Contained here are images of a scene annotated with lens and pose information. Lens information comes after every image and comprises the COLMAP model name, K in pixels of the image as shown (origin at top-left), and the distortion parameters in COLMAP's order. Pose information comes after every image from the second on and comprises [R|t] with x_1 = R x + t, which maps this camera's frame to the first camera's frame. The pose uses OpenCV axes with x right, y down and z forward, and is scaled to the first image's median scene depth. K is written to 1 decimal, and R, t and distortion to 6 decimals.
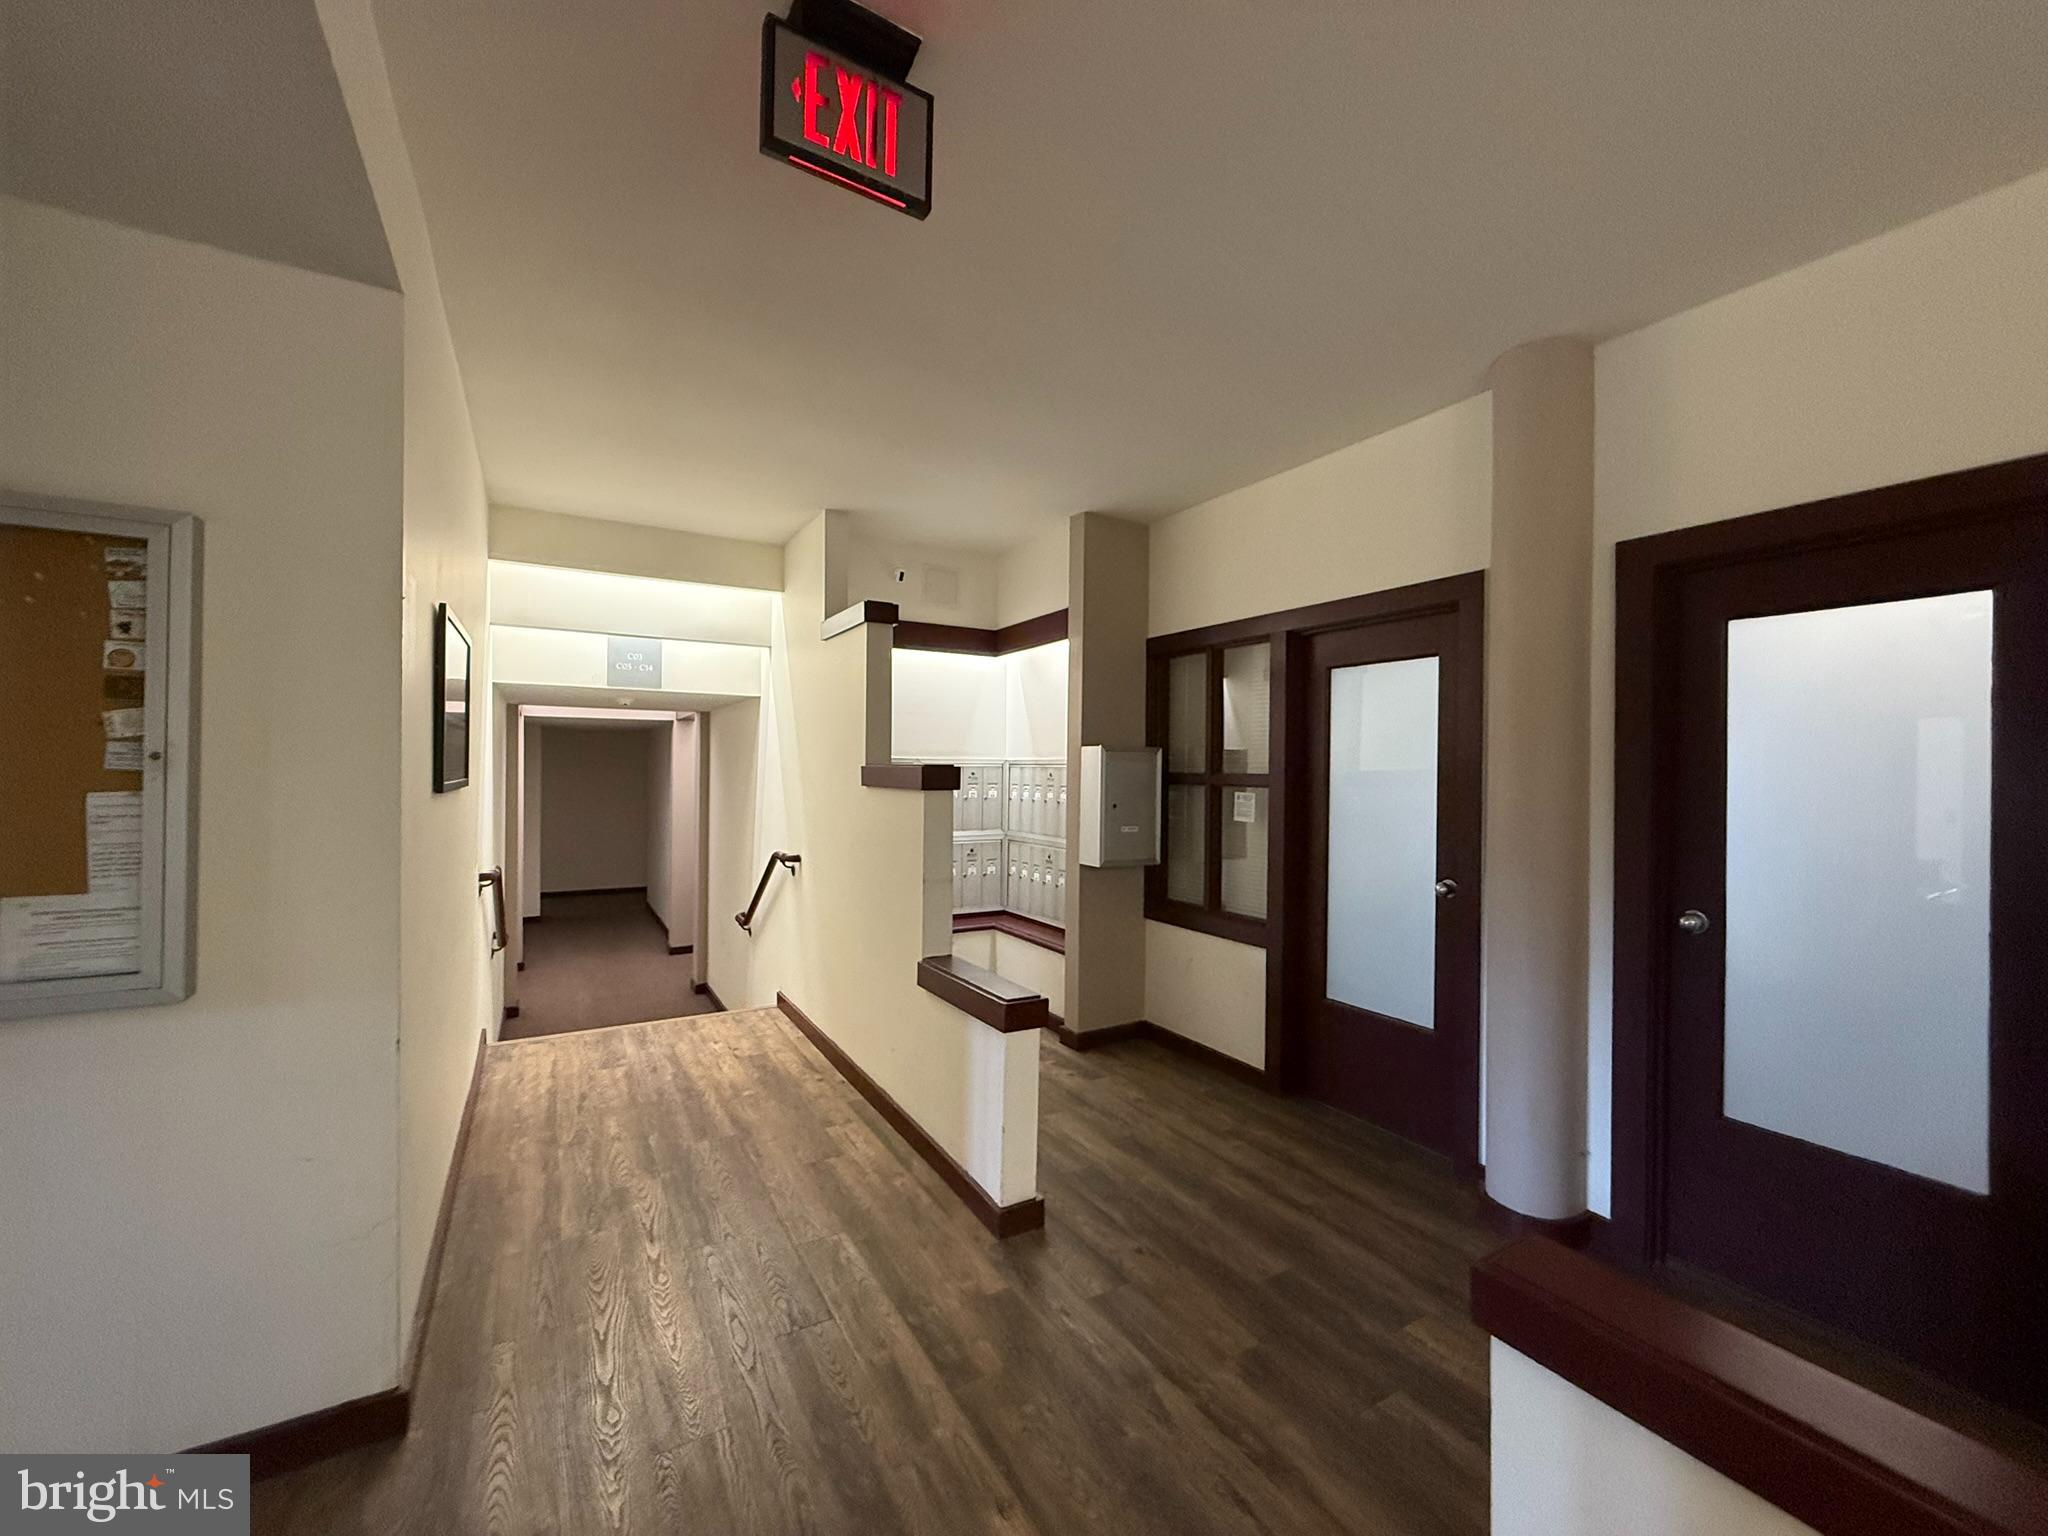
lens RADIAL K [[813.7, 0, 1024.0], [0, 813.7, 768.0], [0, 0, 1]] dist [0.000329, -0.000023]
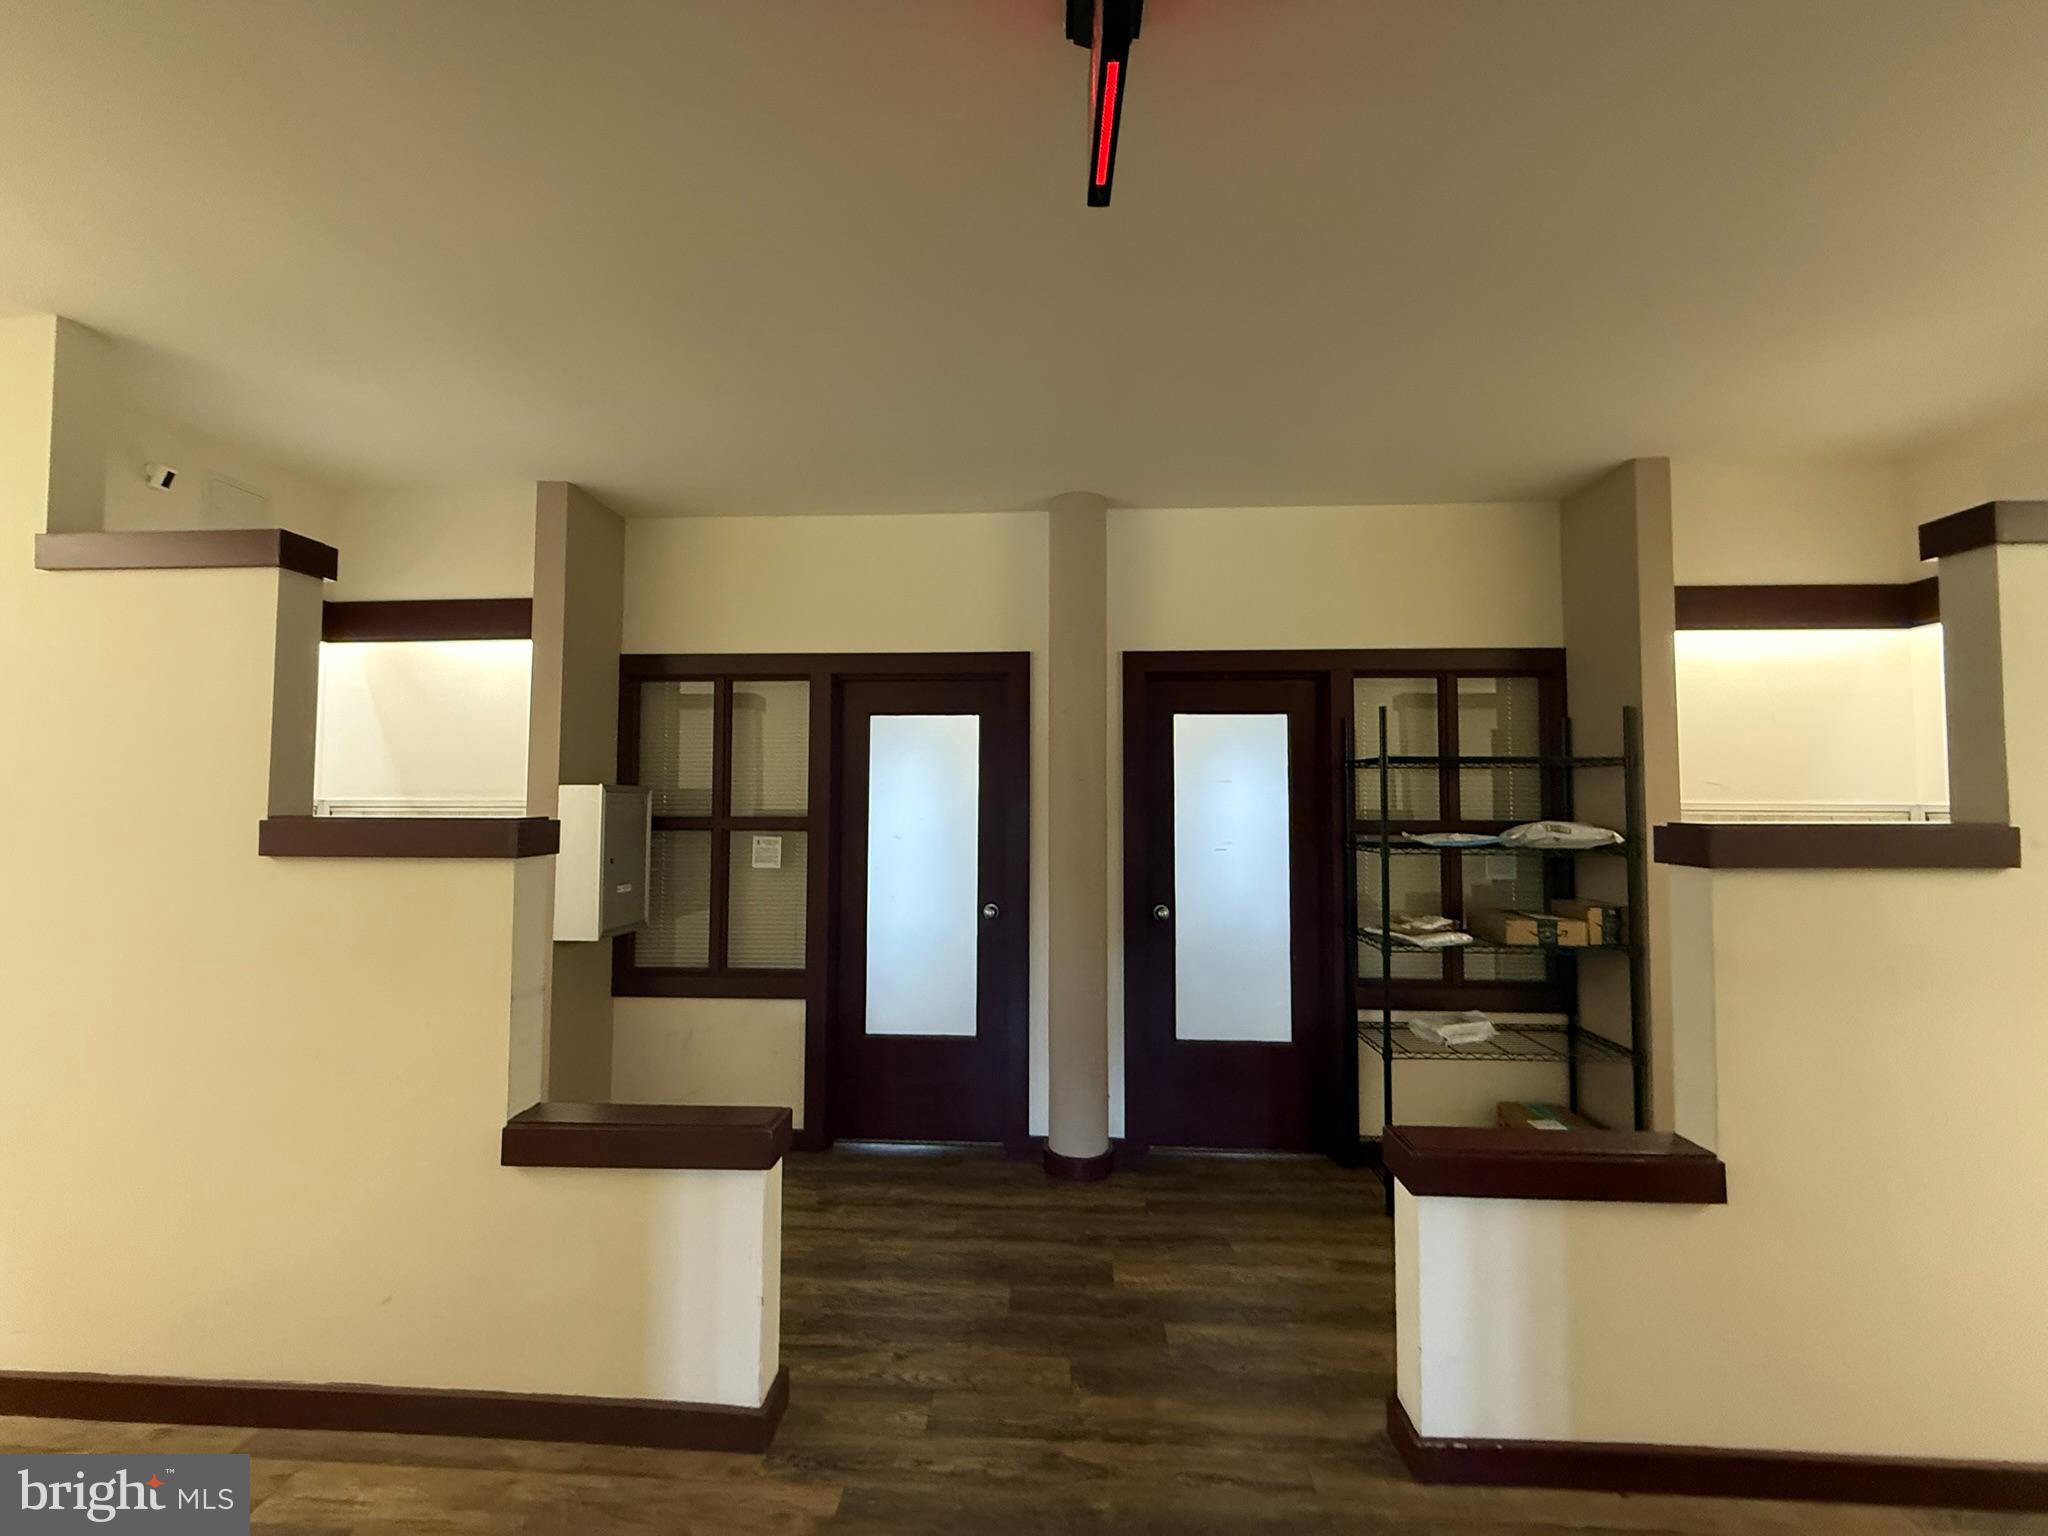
lens RADIAL K [[814.5, 0, 1012.5], [0, 814.5, 761.6], [0, 0, 1]] dist [-0.000574, -0.000079]
pose [[0.551424, 0.033219, 0.833563, -0.342650], [0.002862, 0.999126, -0.041709, -0.015730], [-0.834220, 0.025385, 0.550847, 0.234682]]
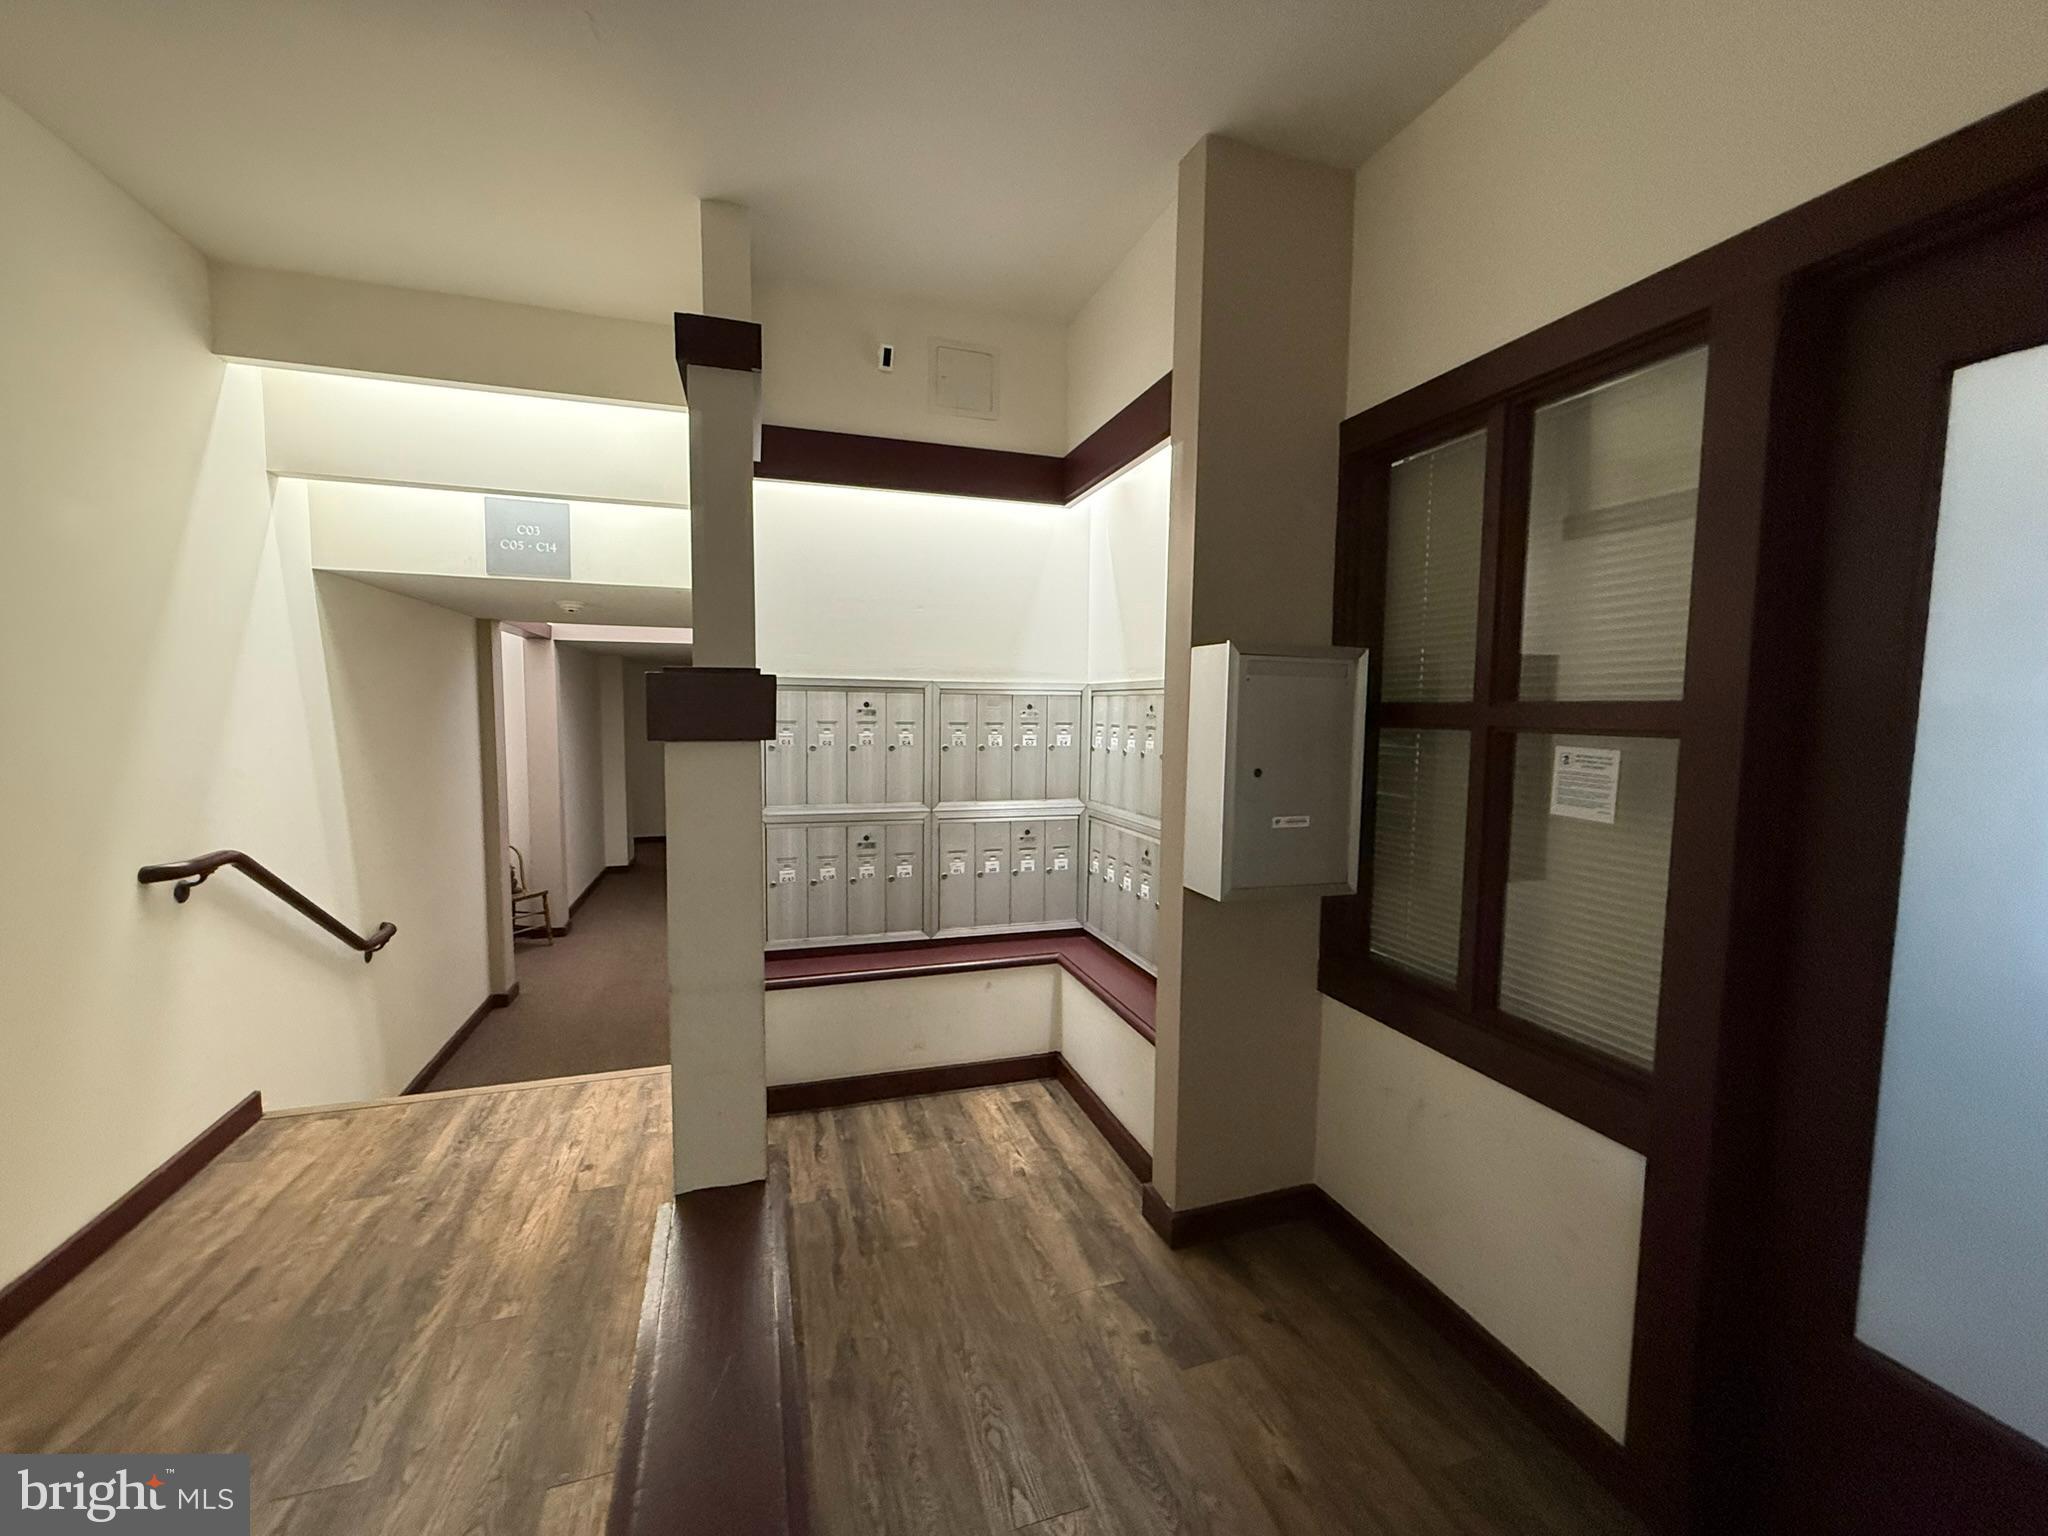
lens RADIAL K [[813.7, 0, 1024.0], [0, 813.7, 768.0], [0, 0, 1]] dist [0.000329, -0.000023]
pose [[0.977469, 0.017506, -0.210352, 0.079177], [-0.001970, 0.997268, 0.073839, 0.010220], [0.211070, -0.071761, 0.974833, 0.521275]]
